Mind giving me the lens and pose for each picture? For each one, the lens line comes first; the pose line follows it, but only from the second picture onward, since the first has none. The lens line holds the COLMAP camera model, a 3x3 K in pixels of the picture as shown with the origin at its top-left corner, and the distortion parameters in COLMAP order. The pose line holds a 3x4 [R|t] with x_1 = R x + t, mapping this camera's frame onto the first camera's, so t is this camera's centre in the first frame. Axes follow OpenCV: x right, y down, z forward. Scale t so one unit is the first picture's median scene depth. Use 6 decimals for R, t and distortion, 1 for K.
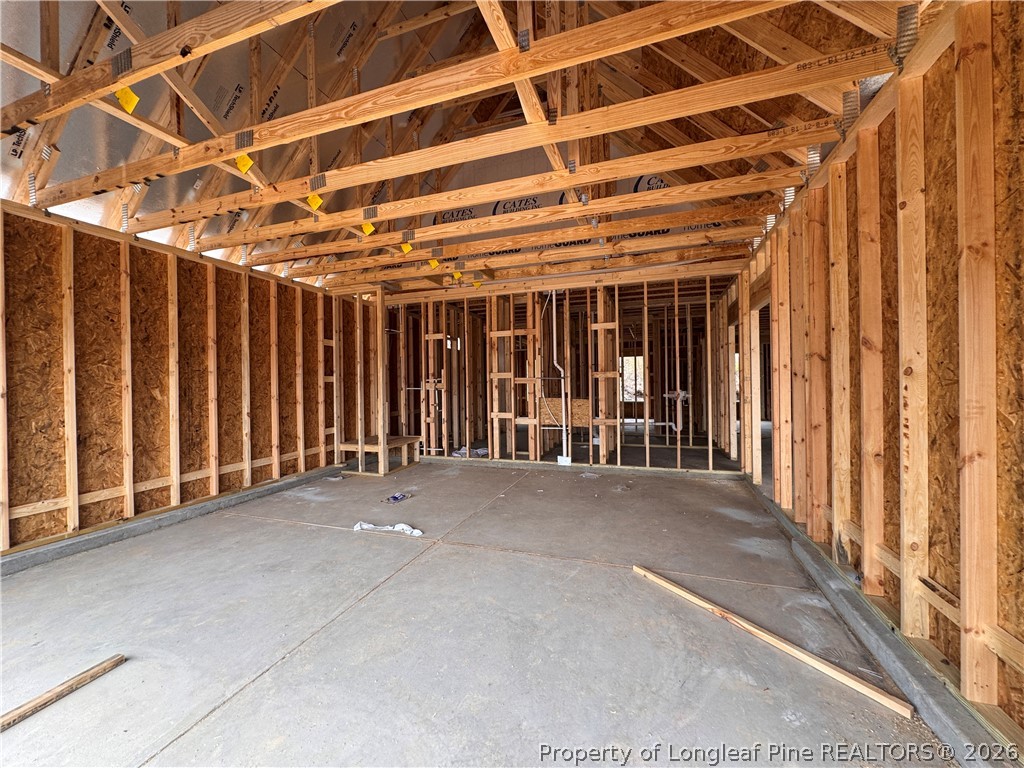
lens RADIAL K [[406.2, 0, 512.9], [0, 406.2, 381.6], [0, 0, 1]] dist [-0.003177, -0.000024]
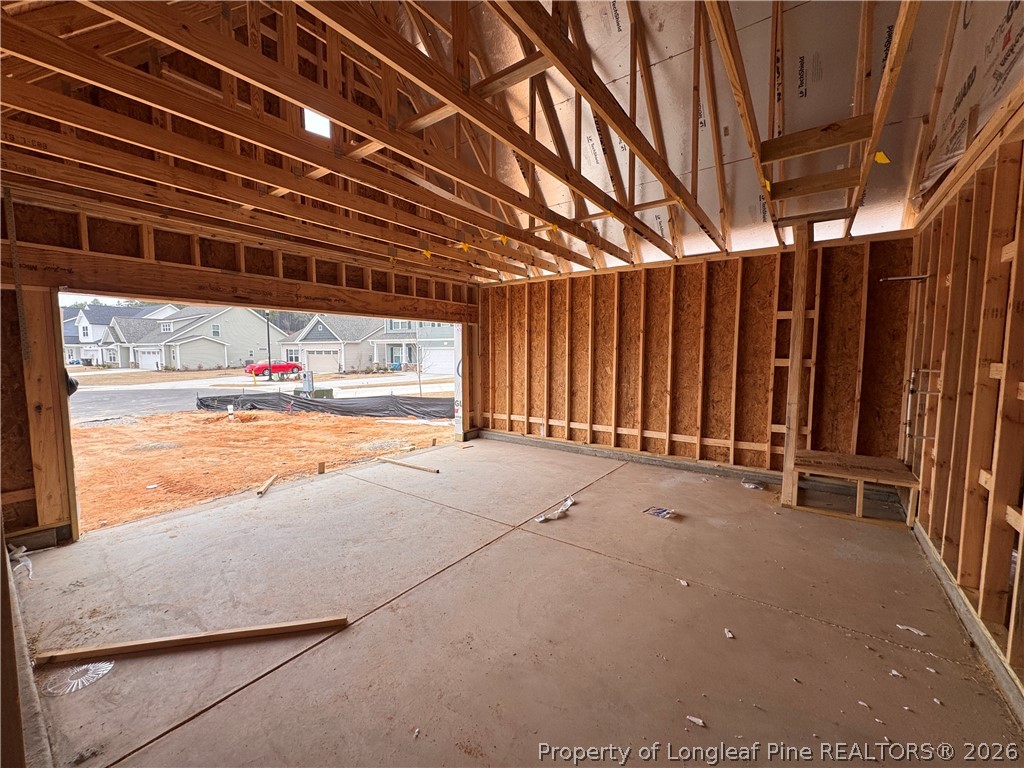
lens RADIAL K [[406.2, 0, 514.1], [0, 406.2, 383.6], [0, 0, 1]] dist [-0.003177, -0.000024]
pose [[-0.288062, 0.091984, -0.953184, 0.700595], [0.001031, 0.995405, 0.095747, -0.067757], [0.957611, 0.026599, -0.286834, 1.164913]]
